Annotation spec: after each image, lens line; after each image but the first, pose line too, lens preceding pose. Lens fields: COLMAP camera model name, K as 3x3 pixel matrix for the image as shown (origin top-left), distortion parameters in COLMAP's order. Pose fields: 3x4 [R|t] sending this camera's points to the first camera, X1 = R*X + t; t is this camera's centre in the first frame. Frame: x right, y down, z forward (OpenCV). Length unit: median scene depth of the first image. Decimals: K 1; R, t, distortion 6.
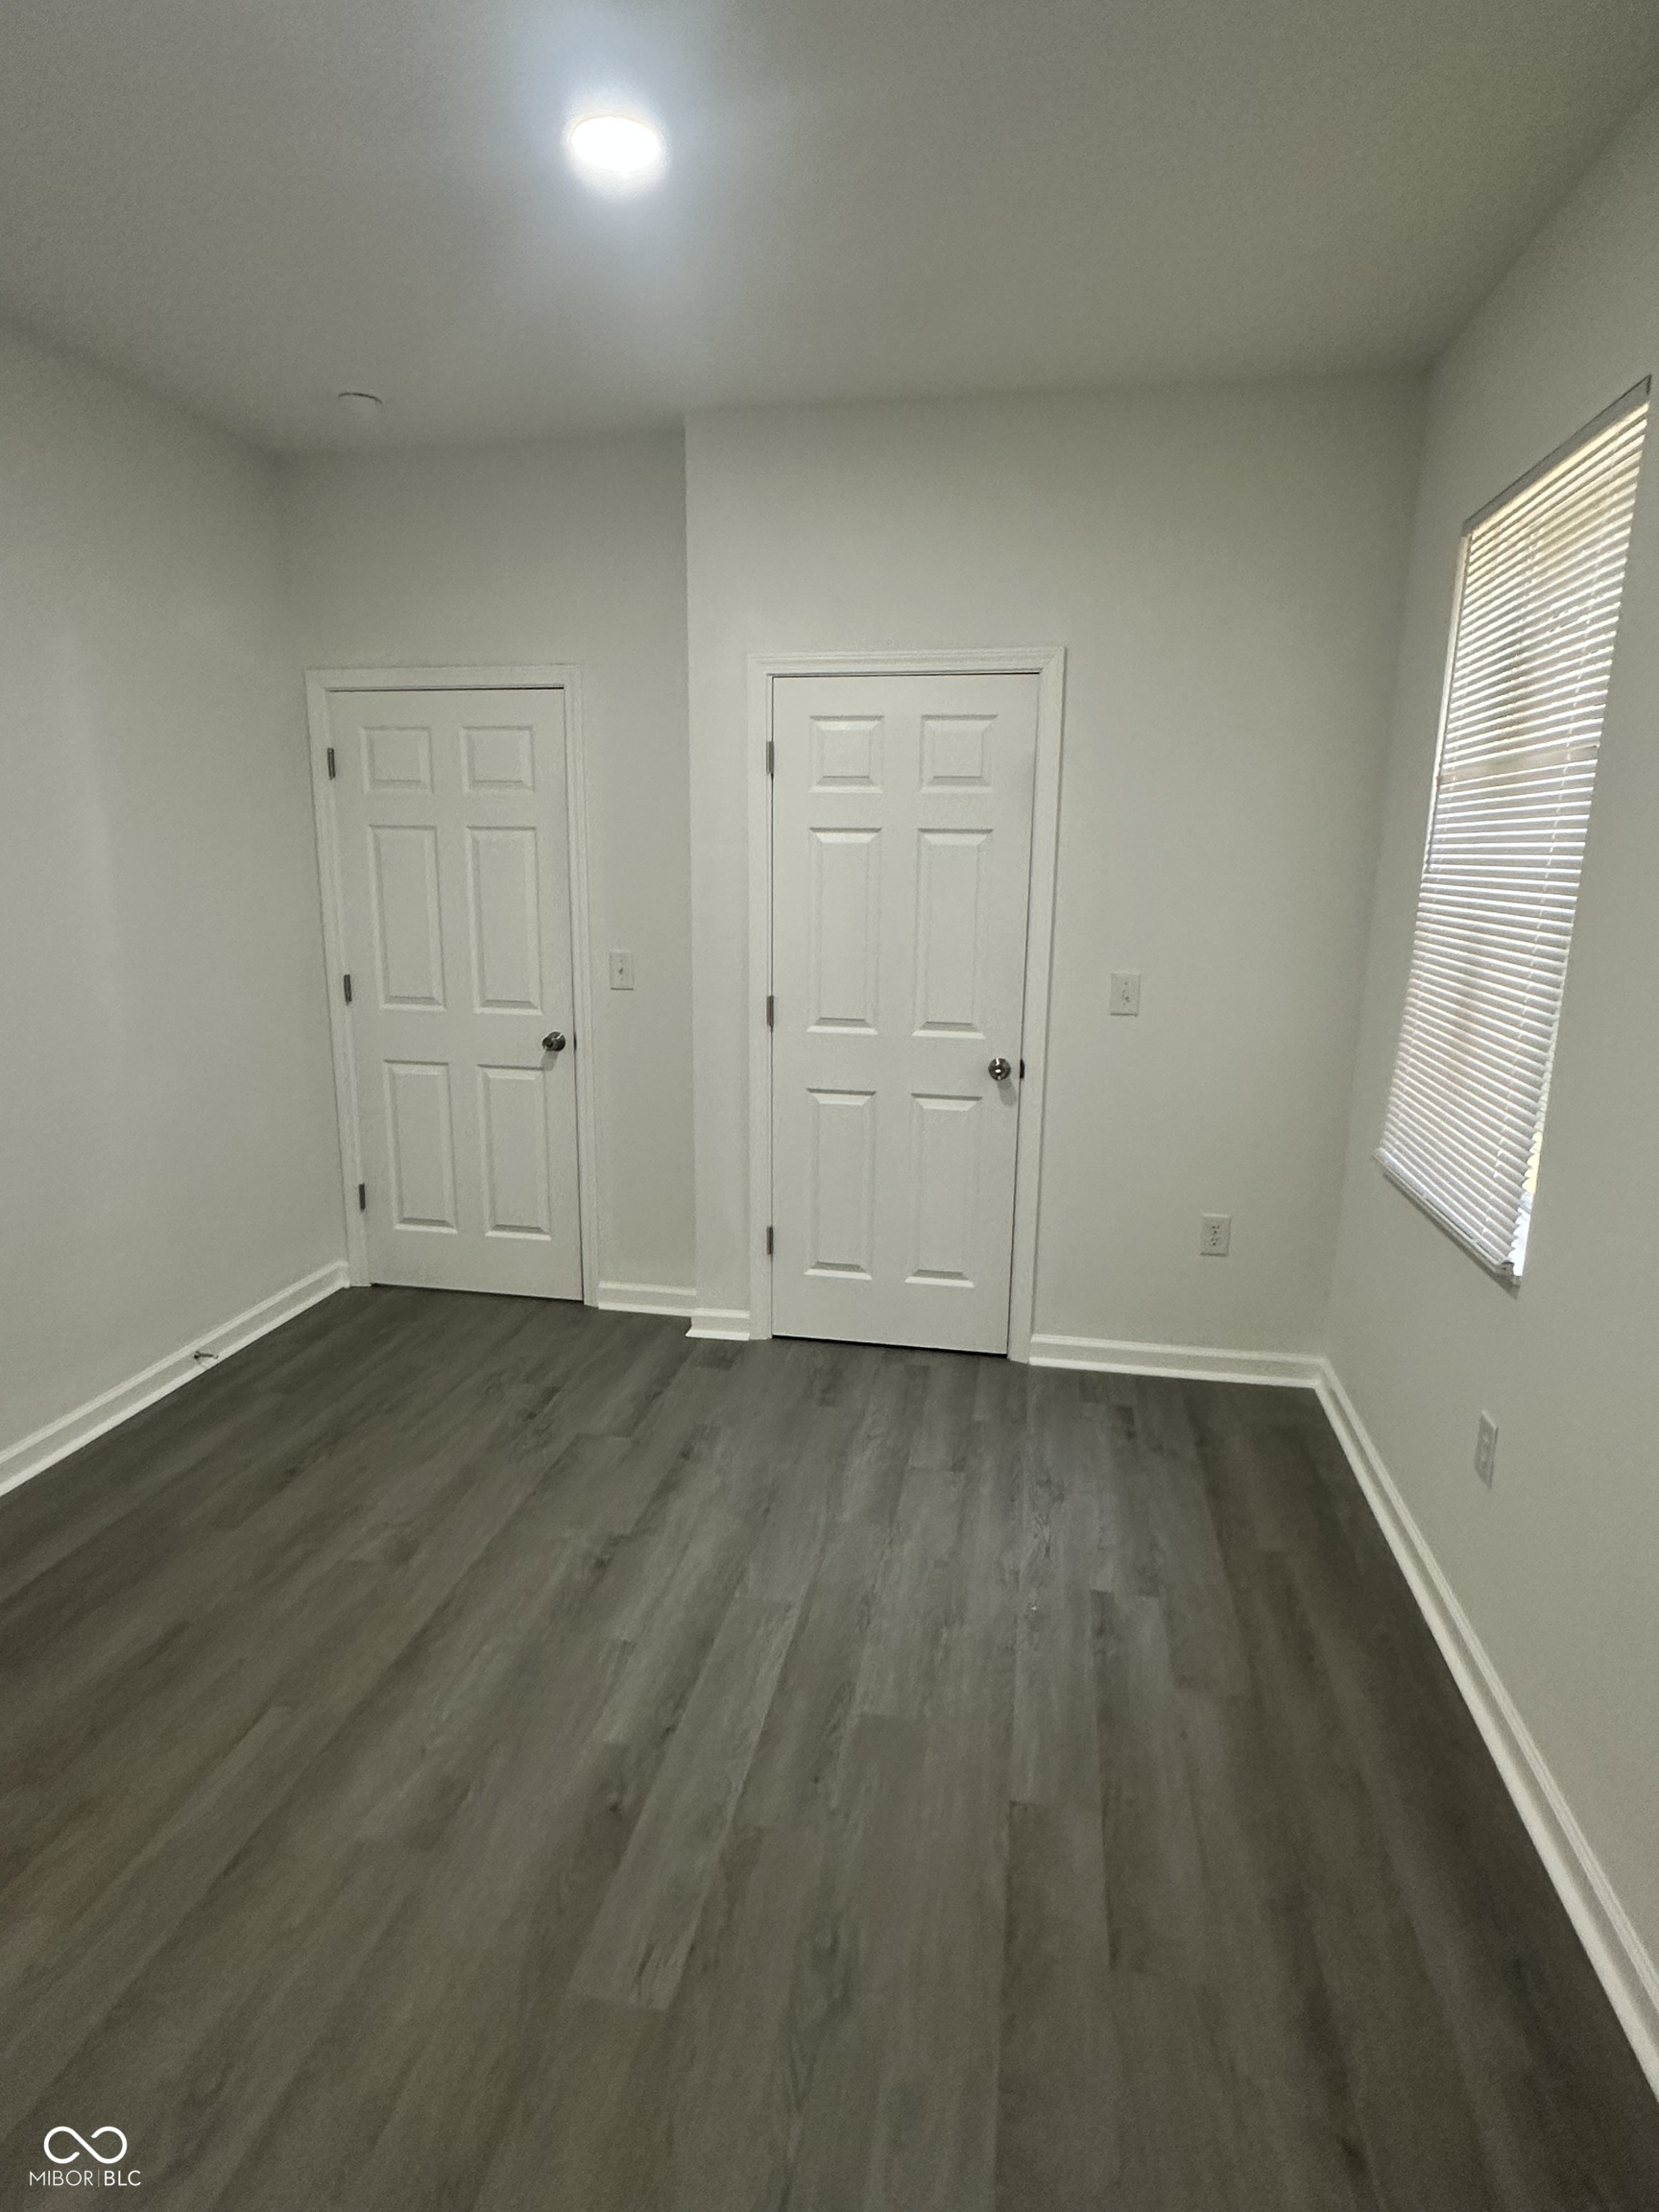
lens RADIAL K [[1185.5, 0, 824.5], [0, 1185.5, 1103.0], [0, 0, 1]] dist [-0.002212, -0.001196]
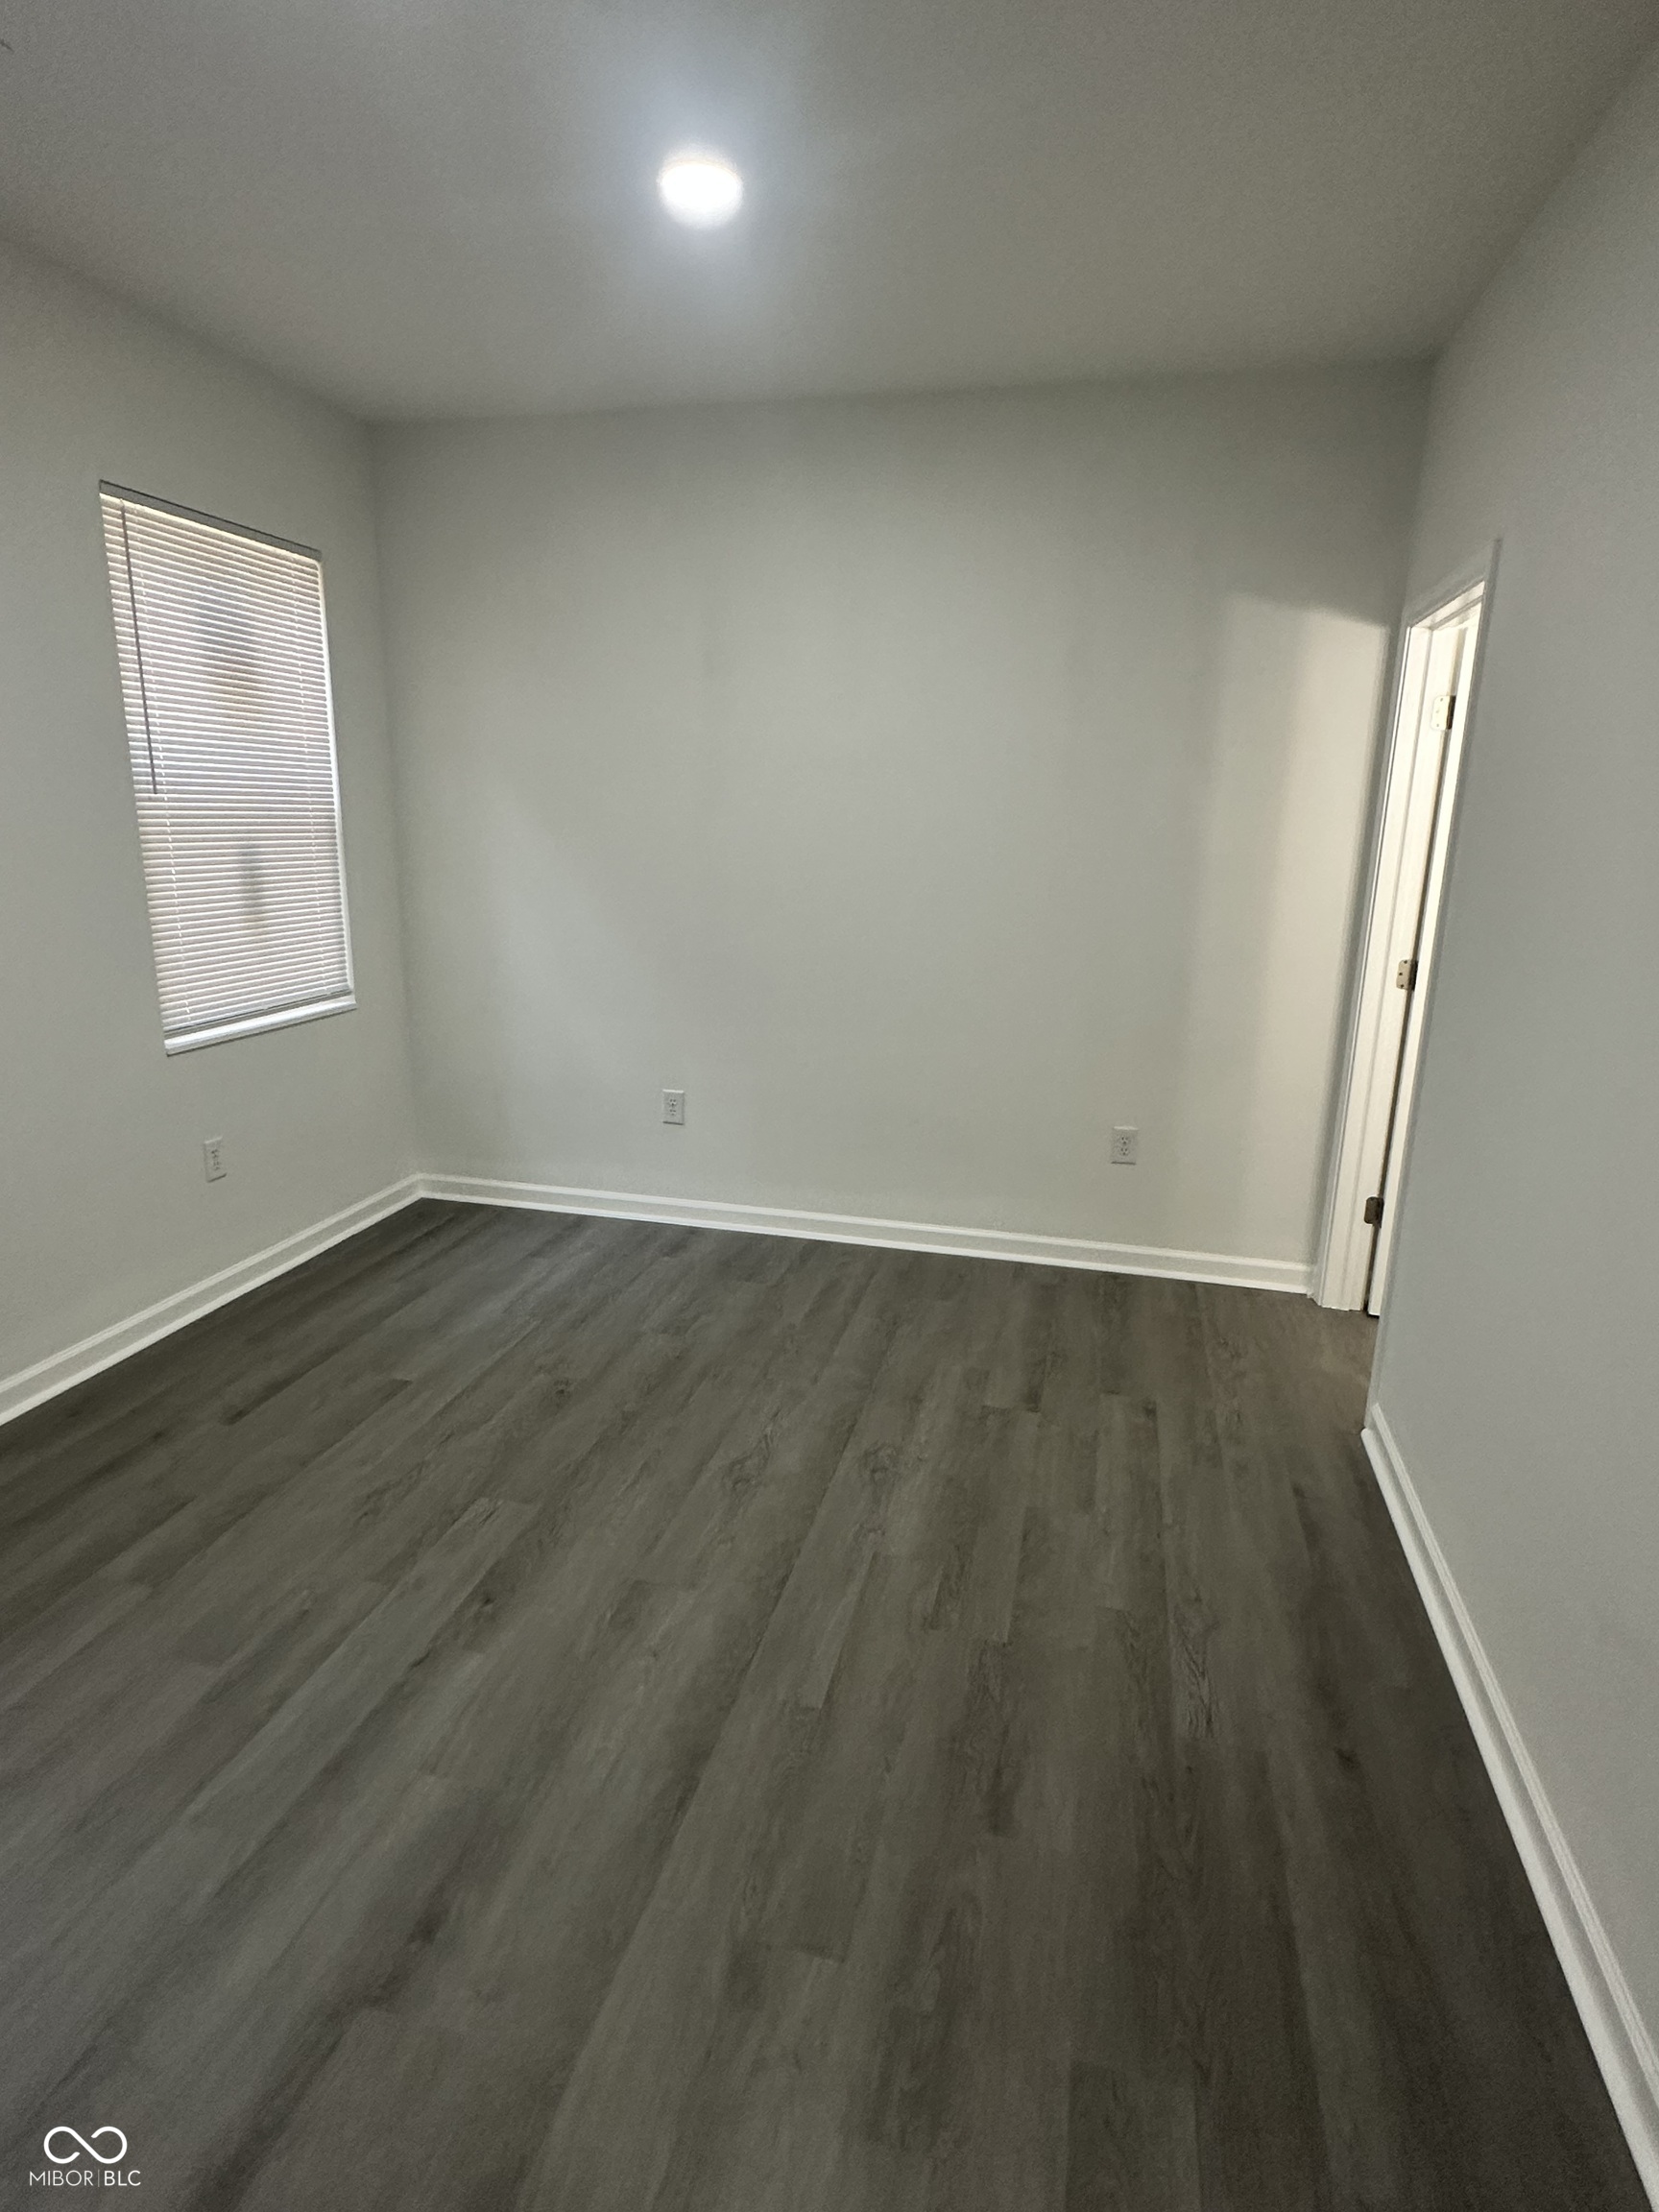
lens RADIAL K [[1185.5, 0, 824.5], [0, 1185.5, 1103.0], [0, 0, 1]] dist [-0.002212, -0.001196]
pose [[-0.997738, -0.046148, 0.048888, -0.507933], [-0.020054, 0.898381, 0.438758, -0.351083], [-0.064168, 0.436785, -0.897274, 1.688935]]
